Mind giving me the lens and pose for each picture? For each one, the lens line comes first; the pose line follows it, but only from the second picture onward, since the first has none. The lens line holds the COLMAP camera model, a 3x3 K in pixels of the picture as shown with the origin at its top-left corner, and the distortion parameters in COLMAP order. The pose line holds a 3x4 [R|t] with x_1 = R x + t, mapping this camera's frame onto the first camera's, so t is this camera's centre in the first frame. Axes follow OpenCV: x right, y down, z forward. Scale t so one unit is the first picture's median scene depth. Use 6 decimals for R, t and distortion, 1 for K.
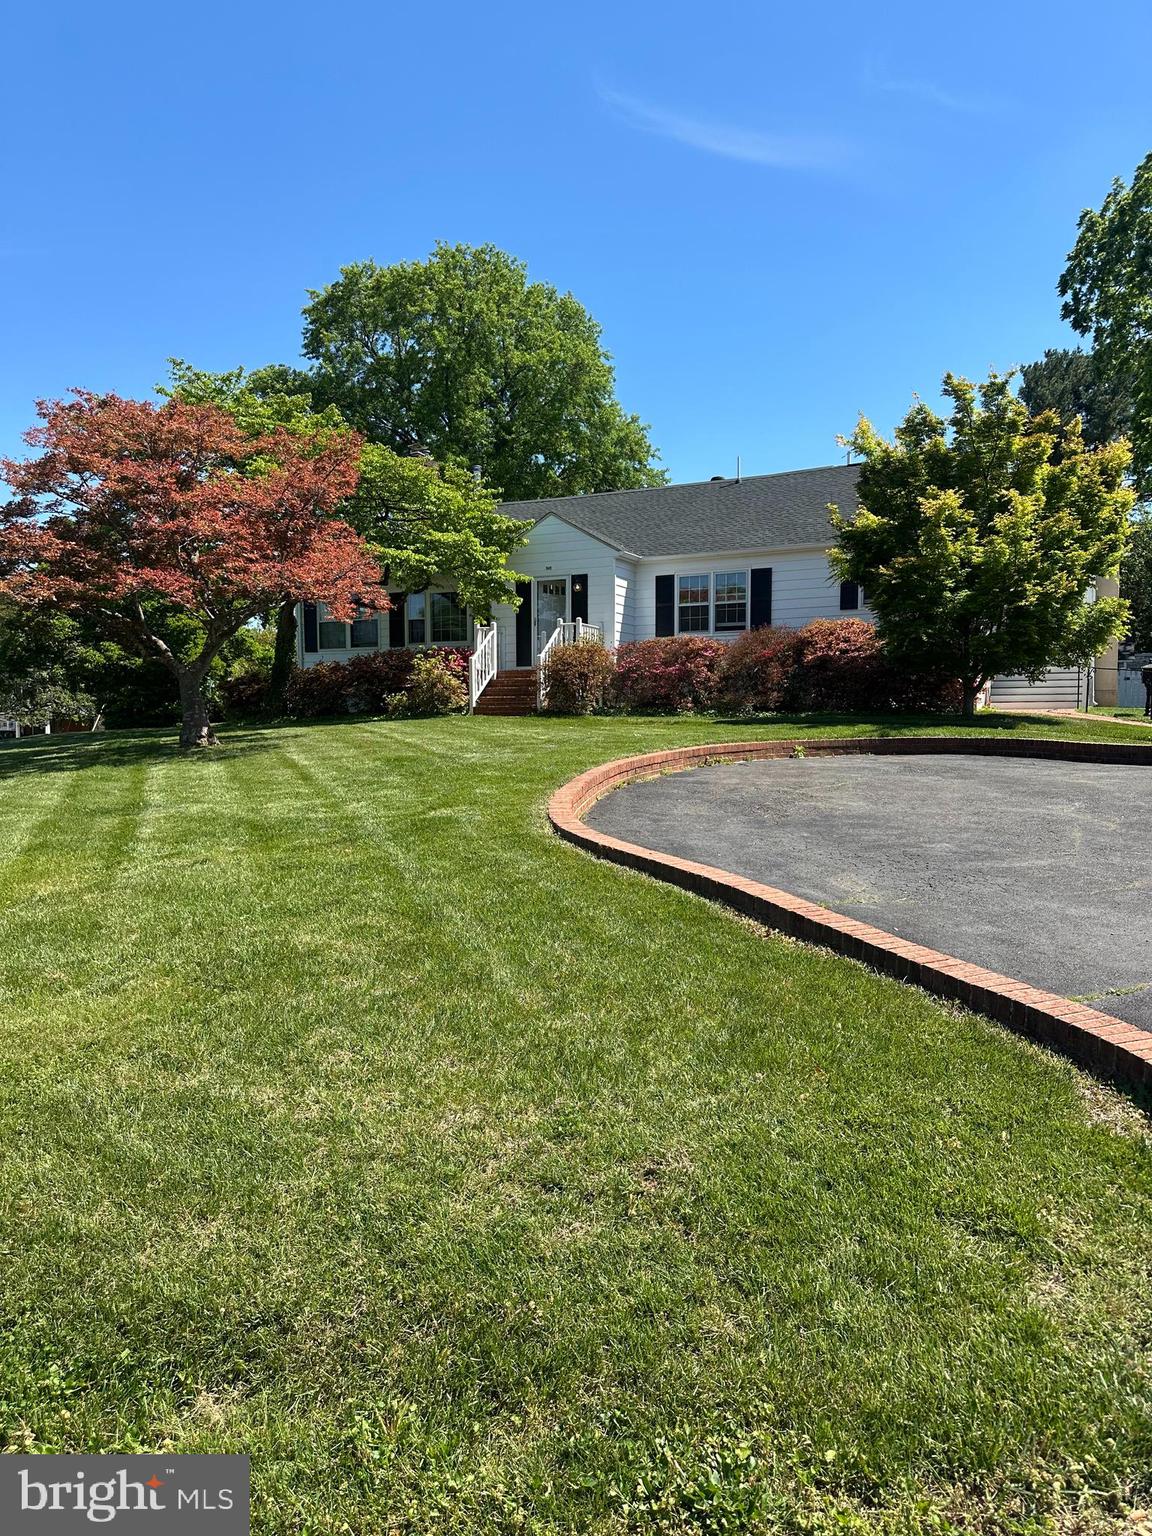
lens RADIAL K [[1062.4, 0, 576.0], [0, 1062.4, 768.0], [0, 0, 1]] dist [0.006000, -0.112706]
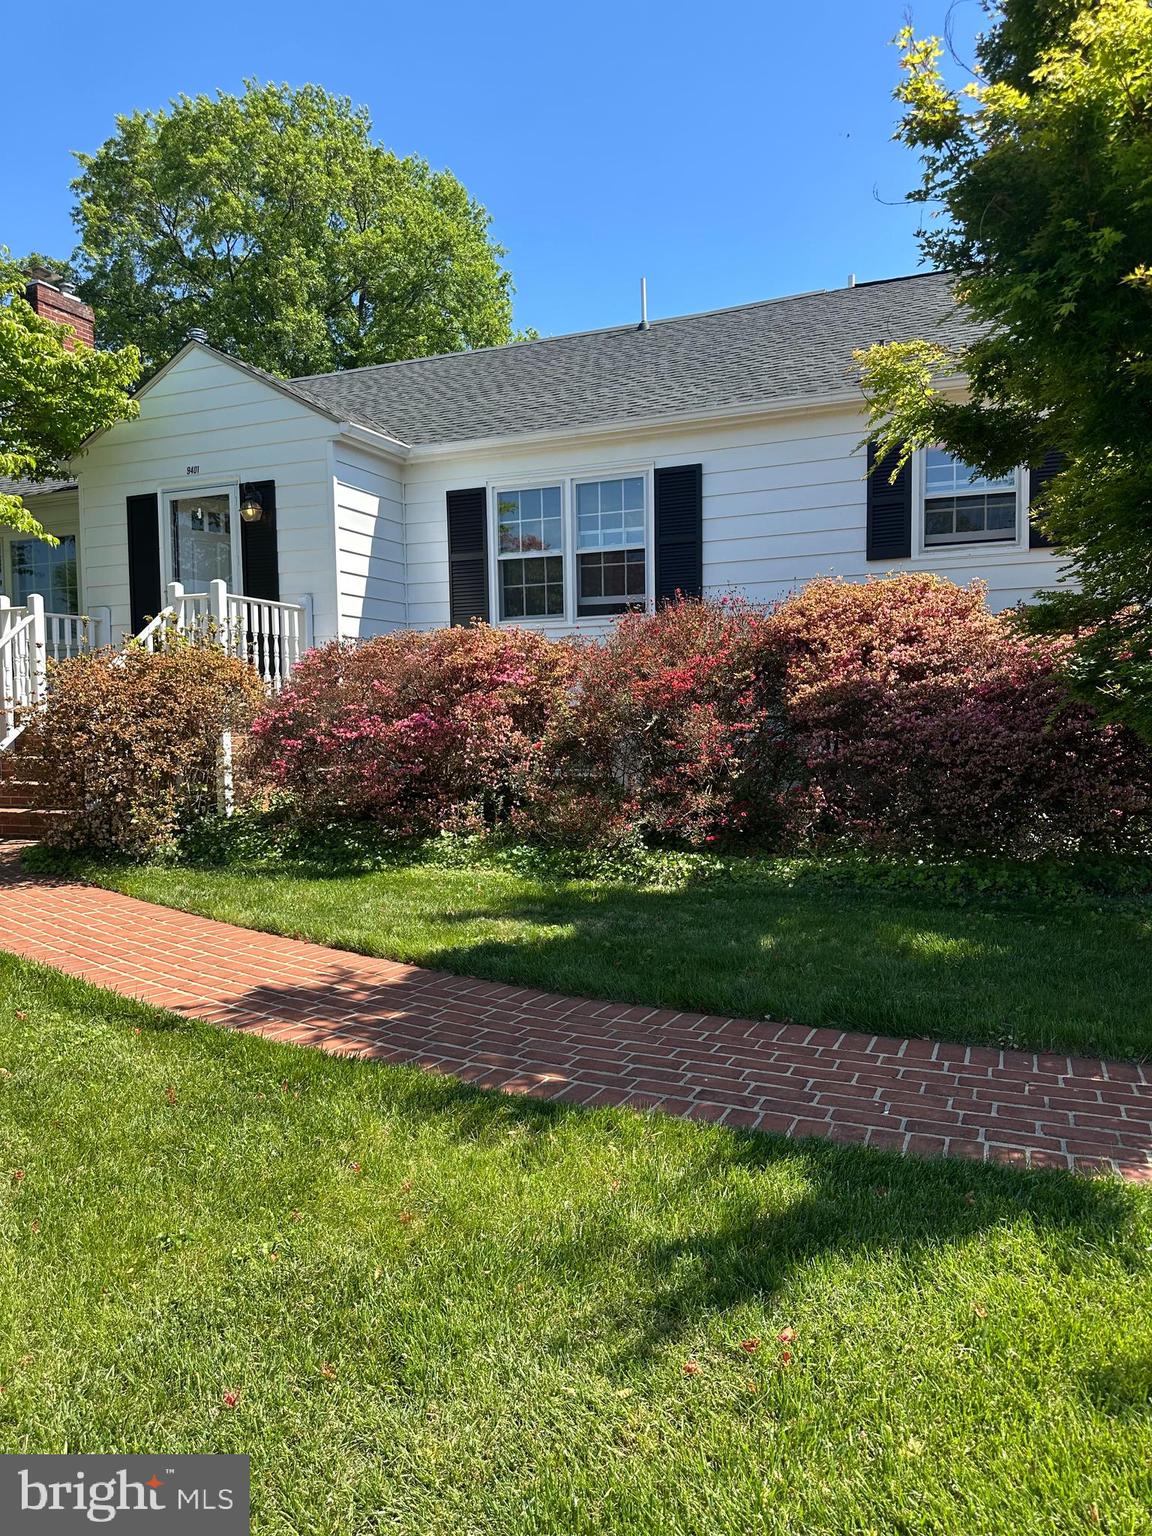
lens RADIAL K [[1062.4, 0, 576.0], [0, 1062.4, 768.0], [0, 0, 1]] dist [0.006000, -0.112706]
pose [[0.998765, -0.006017, 0.049319, 0.108851], [0.005630, 0.999952, 0.007972, -0.069326], [-0.049365, -0.007684, 0.998751, 0.562797]]
